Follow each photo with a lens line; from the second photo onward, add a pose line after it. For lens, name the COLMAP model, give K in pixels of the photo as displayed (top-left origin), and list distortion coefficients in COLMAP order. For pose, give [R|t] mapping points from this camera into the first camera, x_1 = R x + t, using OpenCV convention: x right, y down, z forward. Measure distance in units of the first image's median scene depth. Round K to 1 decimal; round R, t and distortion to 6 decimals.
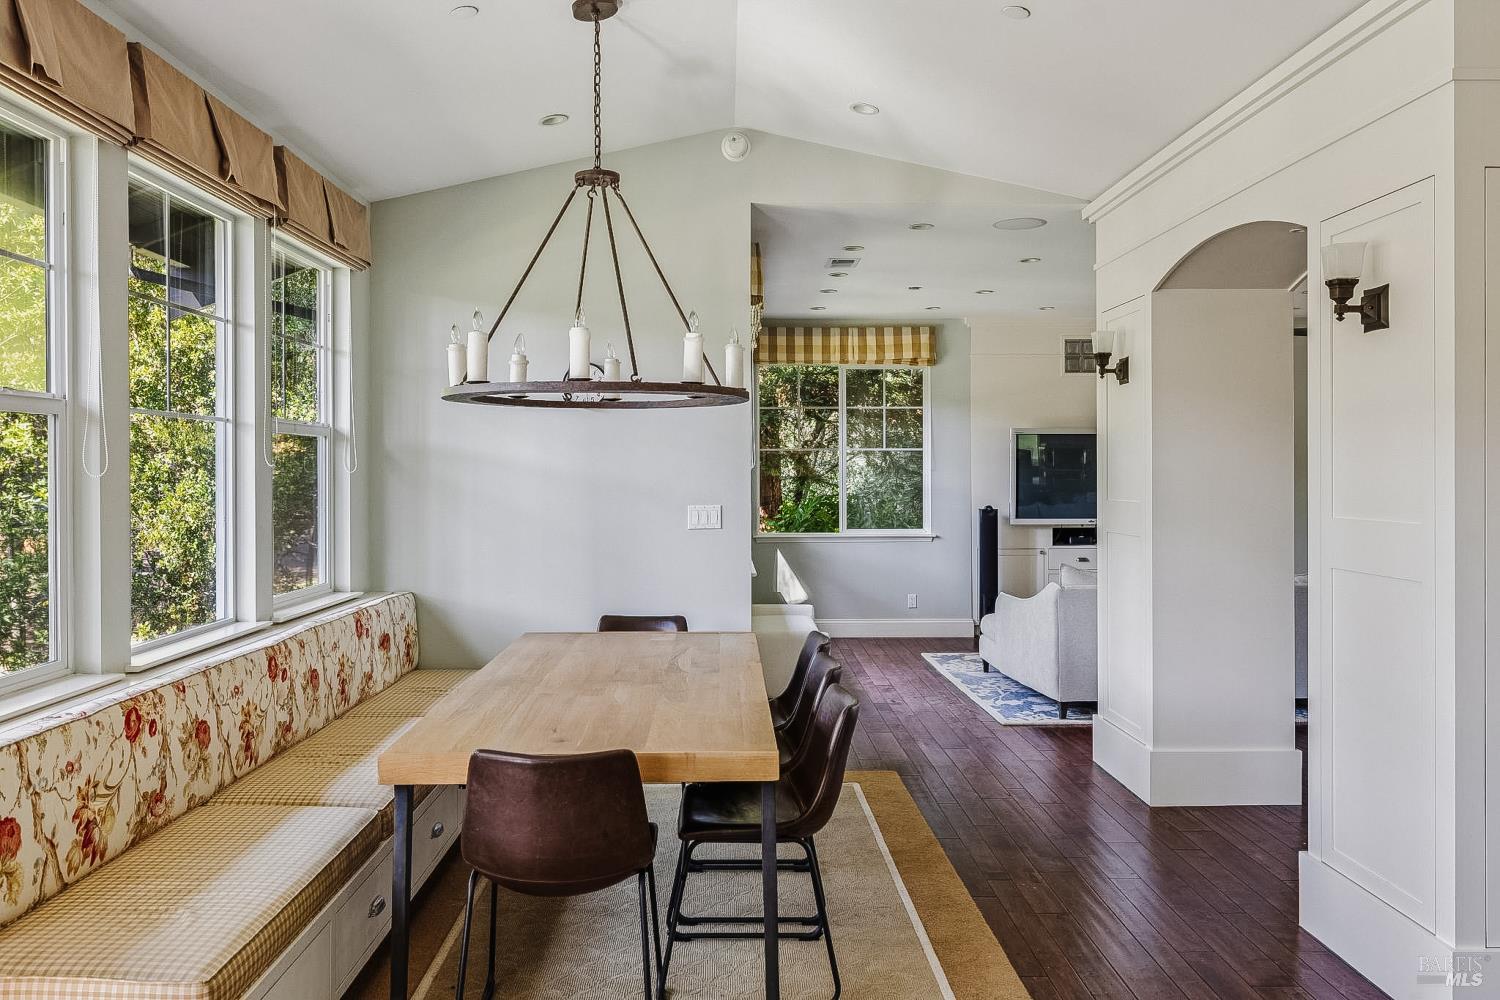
lens RADIAL K [[1131.2, 0, 745.2], [0, 1131.2, 470.7], [0, 0, 1]] dist [-0.003284, -0.000234]
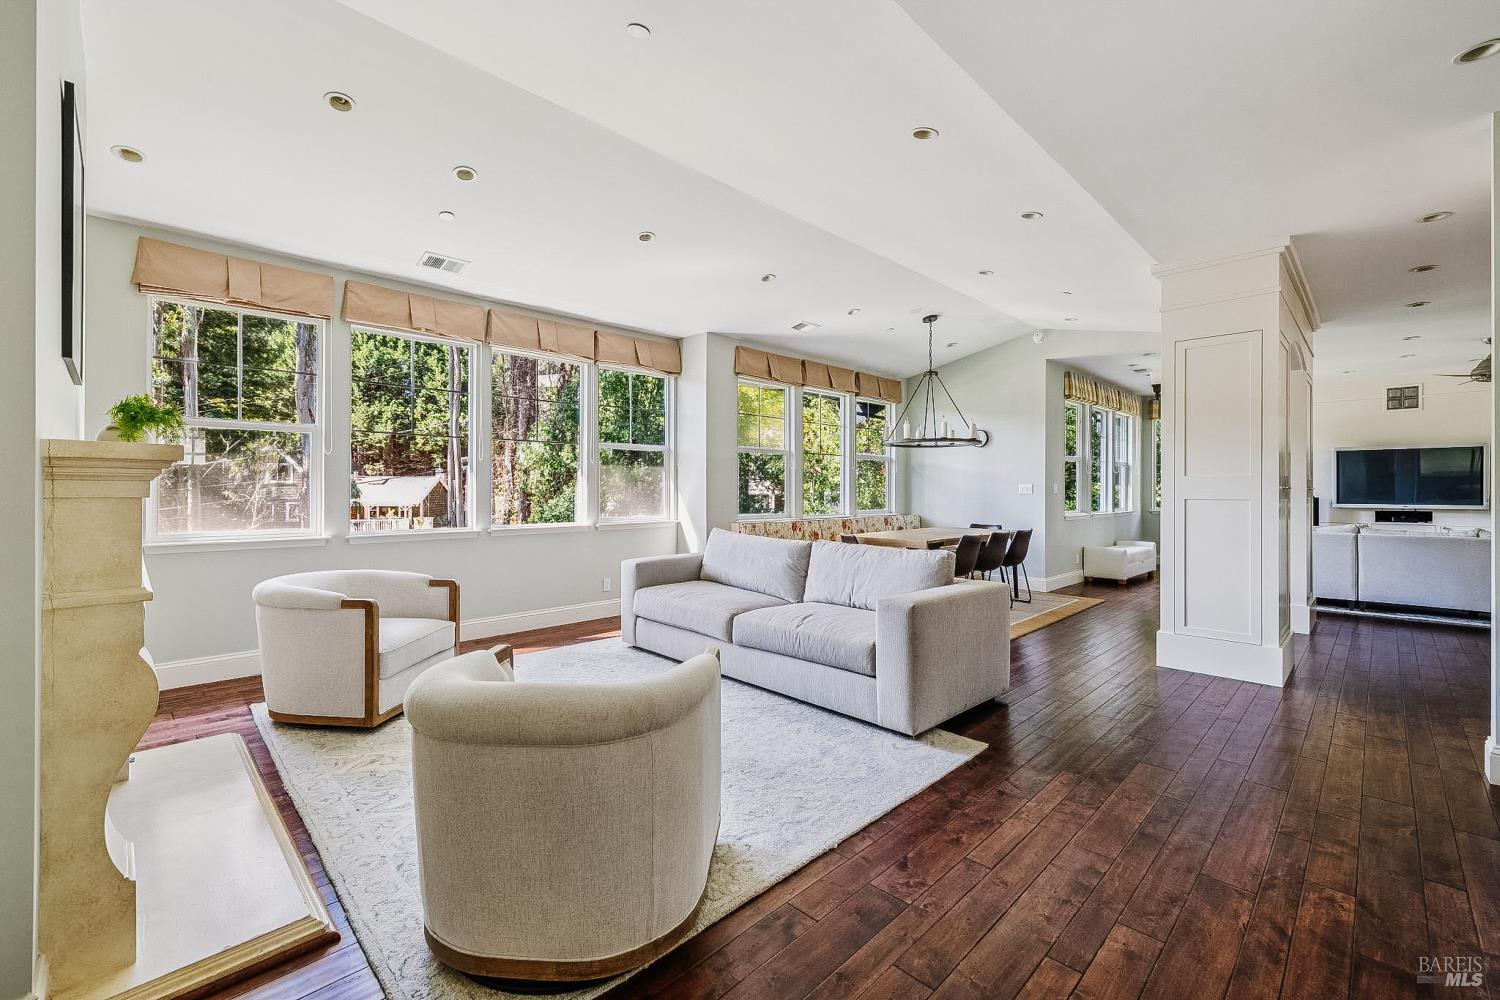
lens RADIAL K [[634.1, 0, 746.5], [0, 634.1, 490.3], [0, 0, 1]] dist [-0.001810, -0.000226]
pose [[0.695406, 0.002570, -0.718613, 0.542460], [-0.002682, 0.999996, 0.000982, 0.044326], [0.718612, 0.001245, 0.695410, -0.407806]]
